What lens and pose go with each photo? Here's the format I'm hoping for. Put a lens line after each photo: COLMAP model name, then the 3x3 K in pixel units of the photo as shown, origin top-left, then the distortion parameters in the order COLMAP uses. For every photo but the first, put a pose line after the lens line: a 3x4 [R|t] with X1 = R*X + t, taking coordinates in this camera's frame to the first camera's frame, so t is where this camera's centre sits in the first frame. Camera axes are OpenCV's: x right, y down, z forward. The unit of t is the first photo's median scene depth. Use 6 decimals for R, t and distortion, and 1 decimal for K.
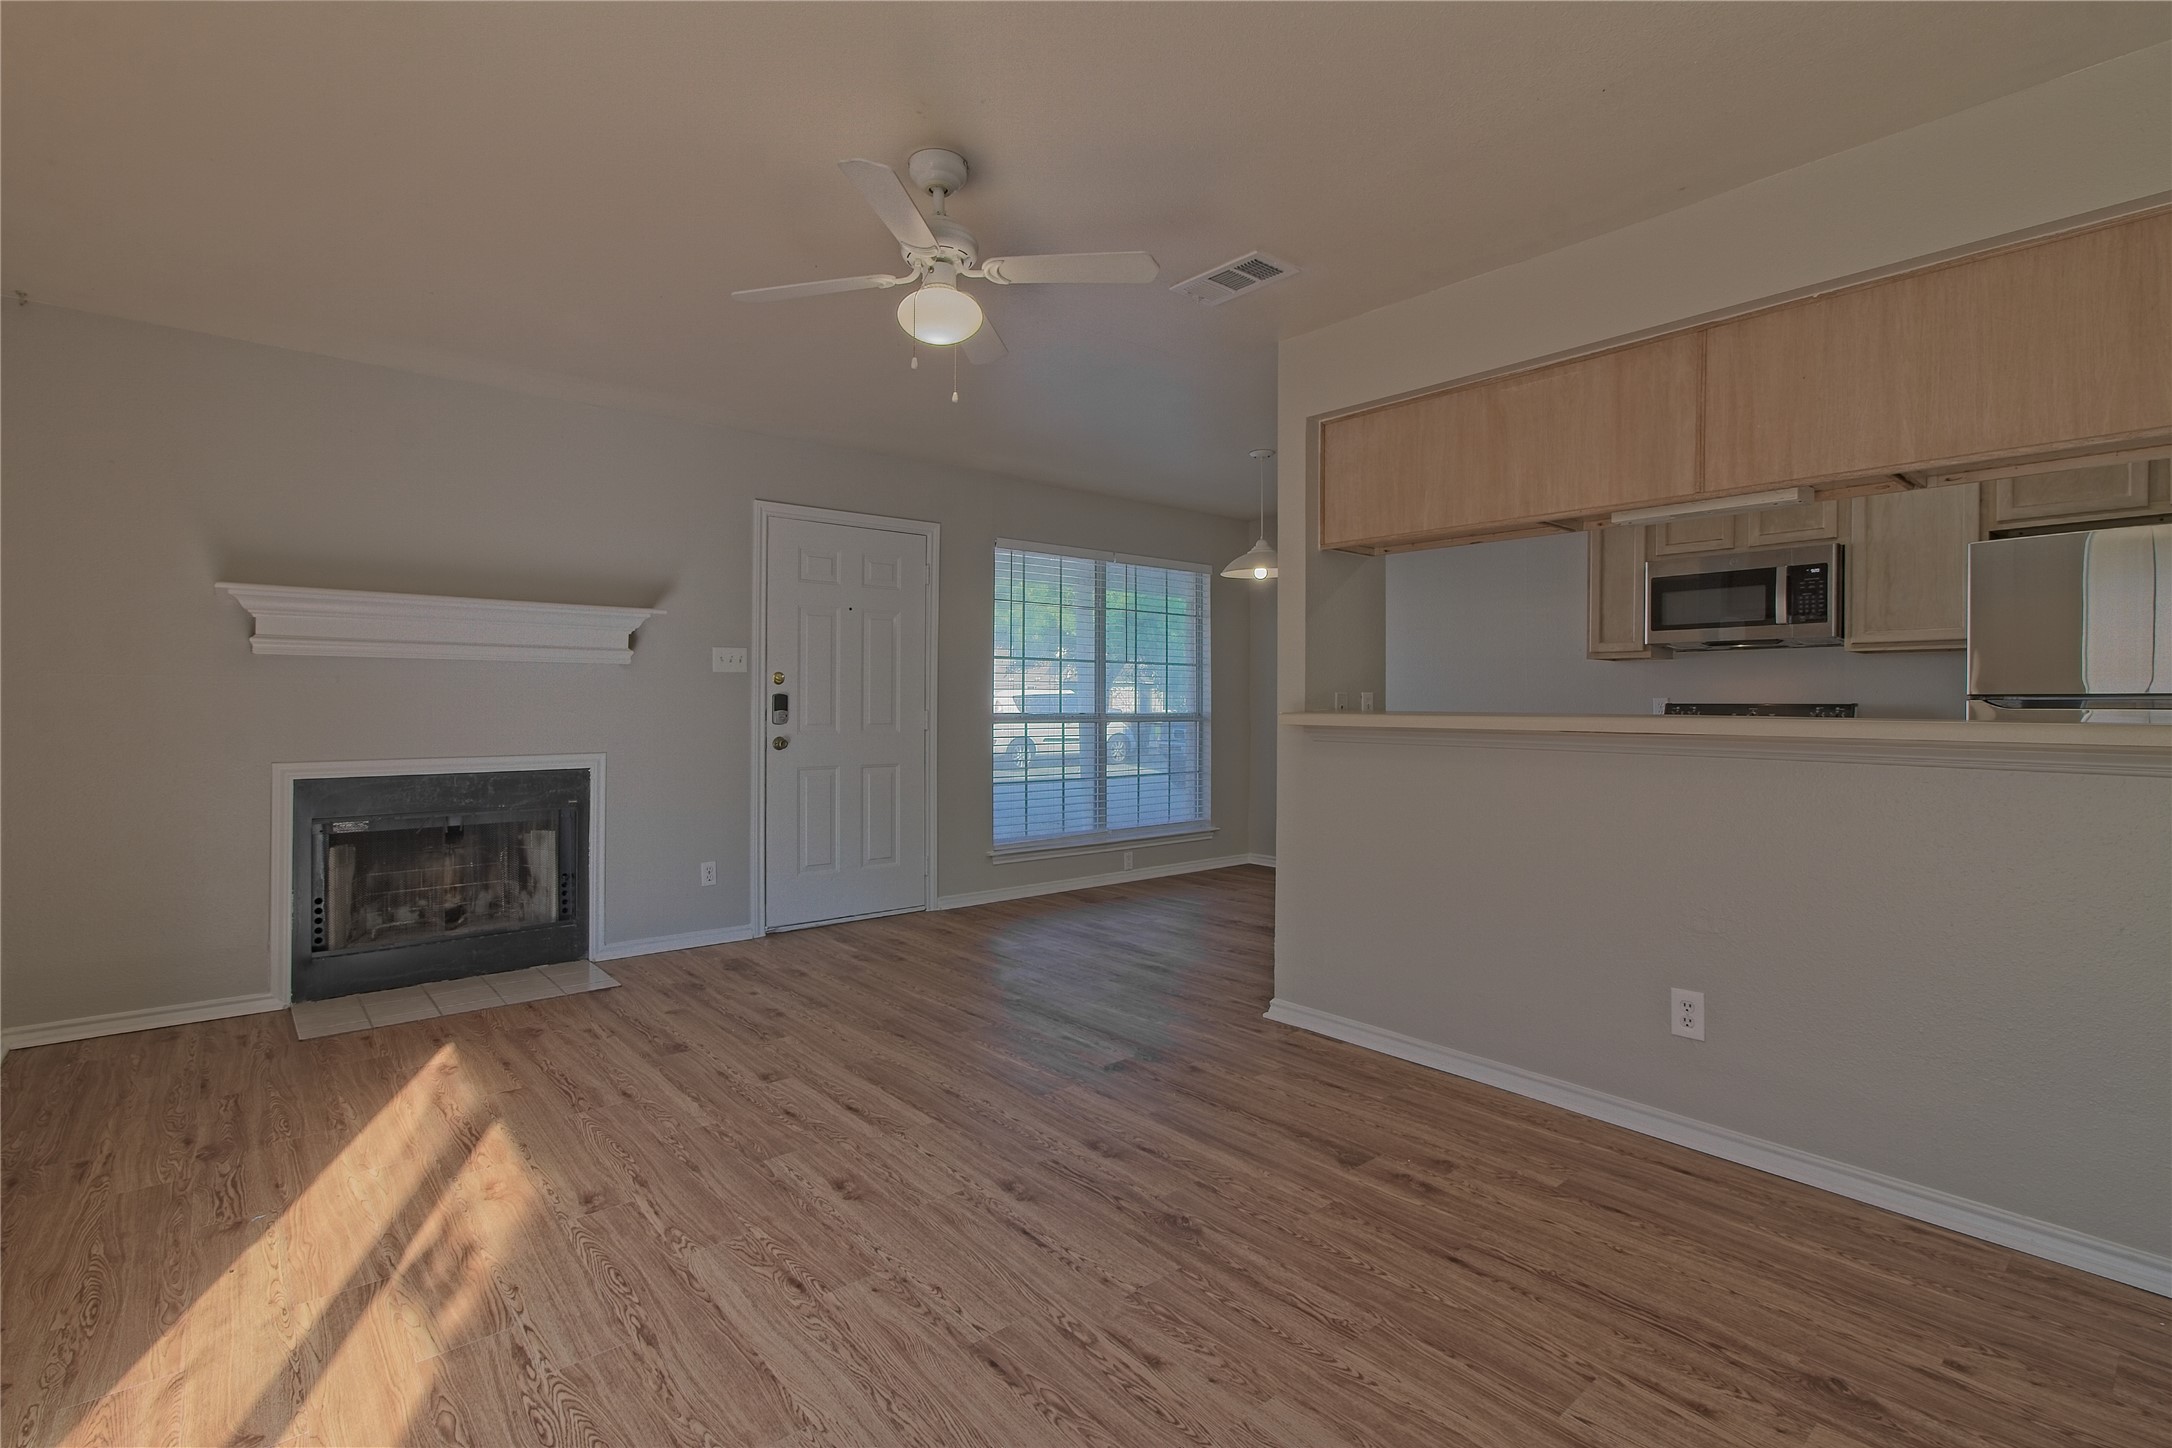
lens RADIAL K [[1000.7, 0, 1078.9], [0, 1000.7, 708.9], [0, 0, 1]] dist [-0.005934, 0.002591]
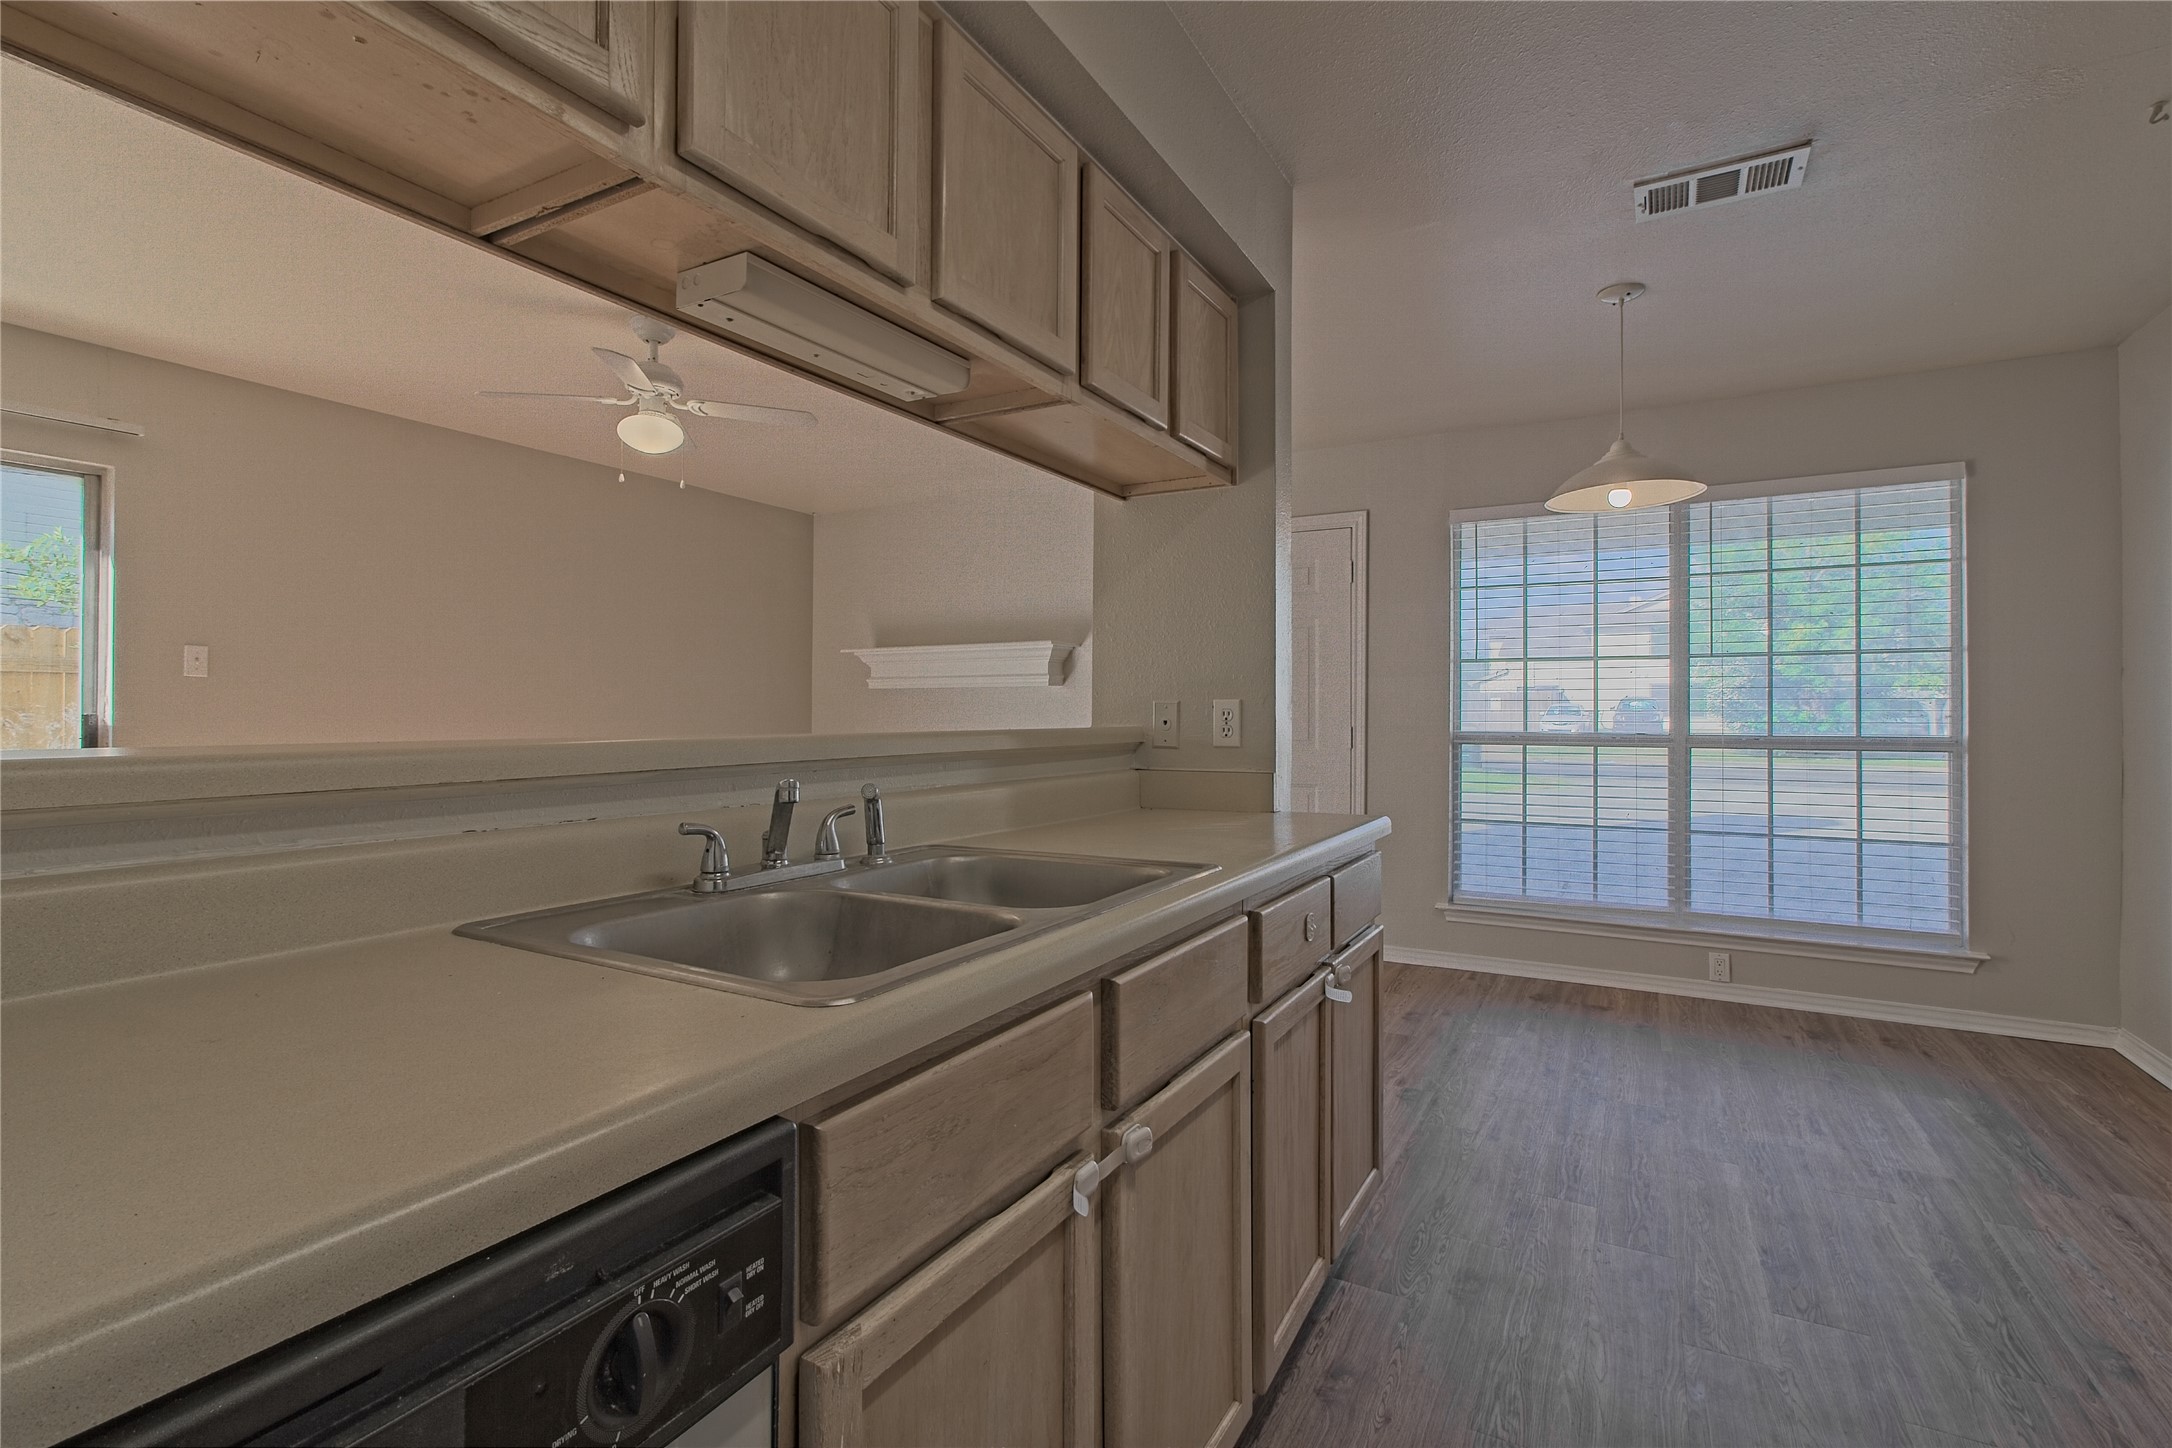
lens RADIAL K [[1000.7, 0, 1078.9], [0, 1000.7, 708.9], [0, 0, 1]] dist [-0.005934, 0.002591]
pose [[0.344303, -0.009064, -0.938815, 1.017307], [-0.005855, 0.999913, -0.011802, -0.002366], [0.938840, 0.009560, 0.344220, 0.822008]]
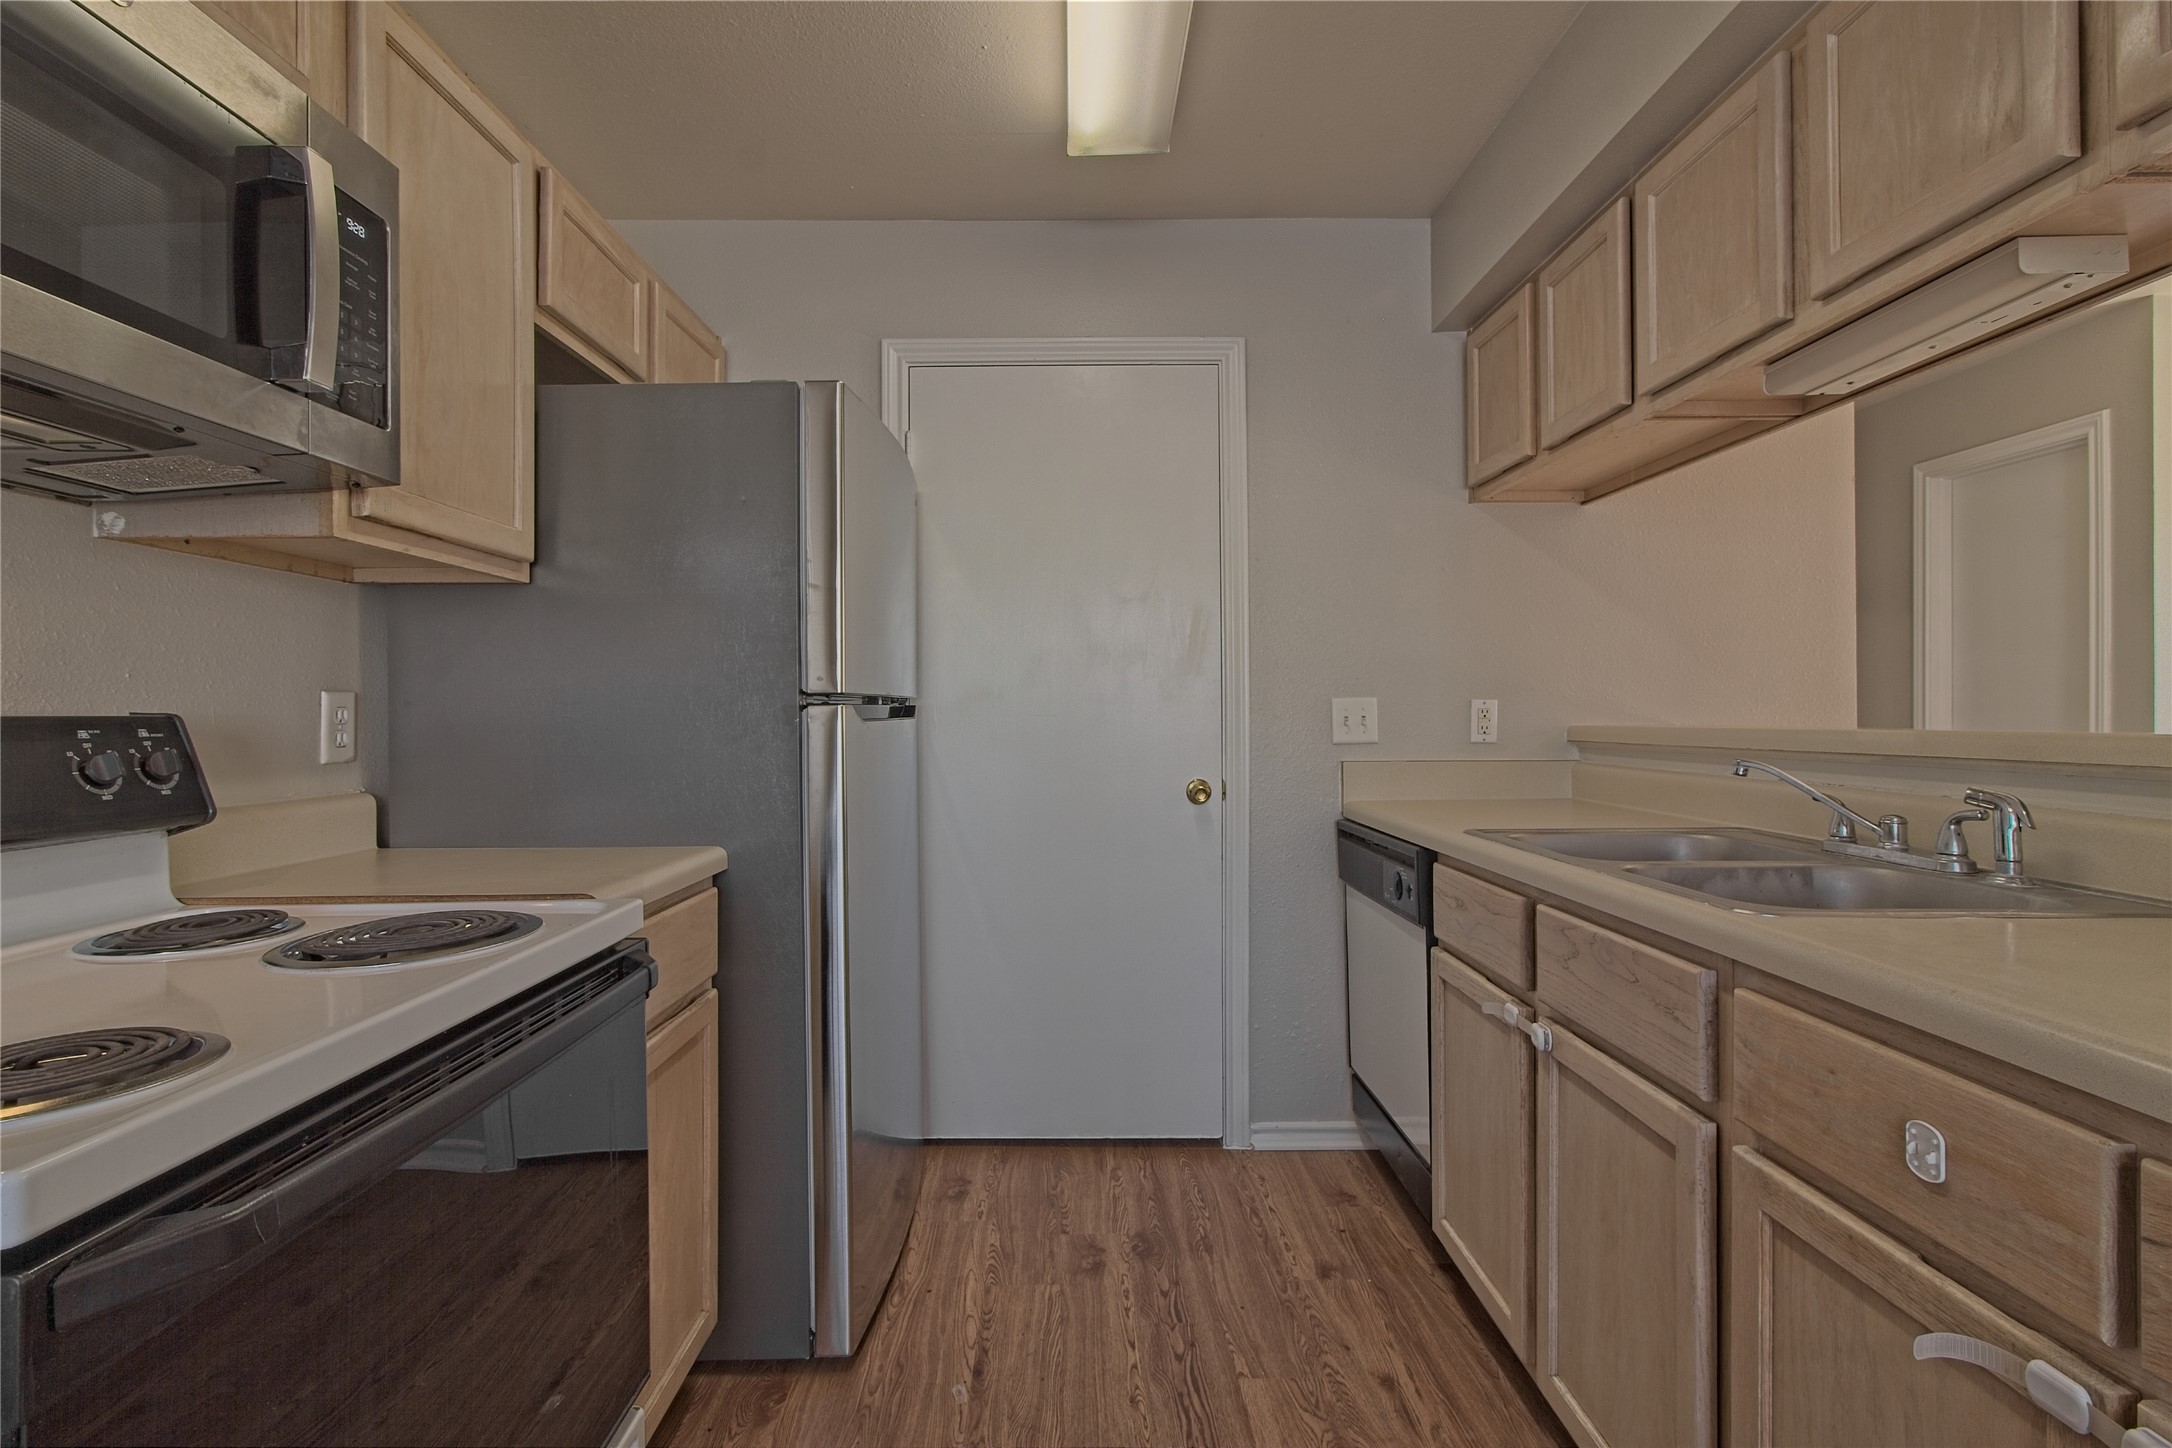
lens RADIAL K [[1000.7, 0, 1078.9], [0, 1000.7, 708.9], [0, 0, 1]] dist [-0.005934, 0.002591]
pose [[-0.768841, 0.002517, 0.639435, 0.553786], [0.006665, 0.999969, 0.004077, -0.008834], [-0.639406, 0.007396, -0.768834, 1.466133]]
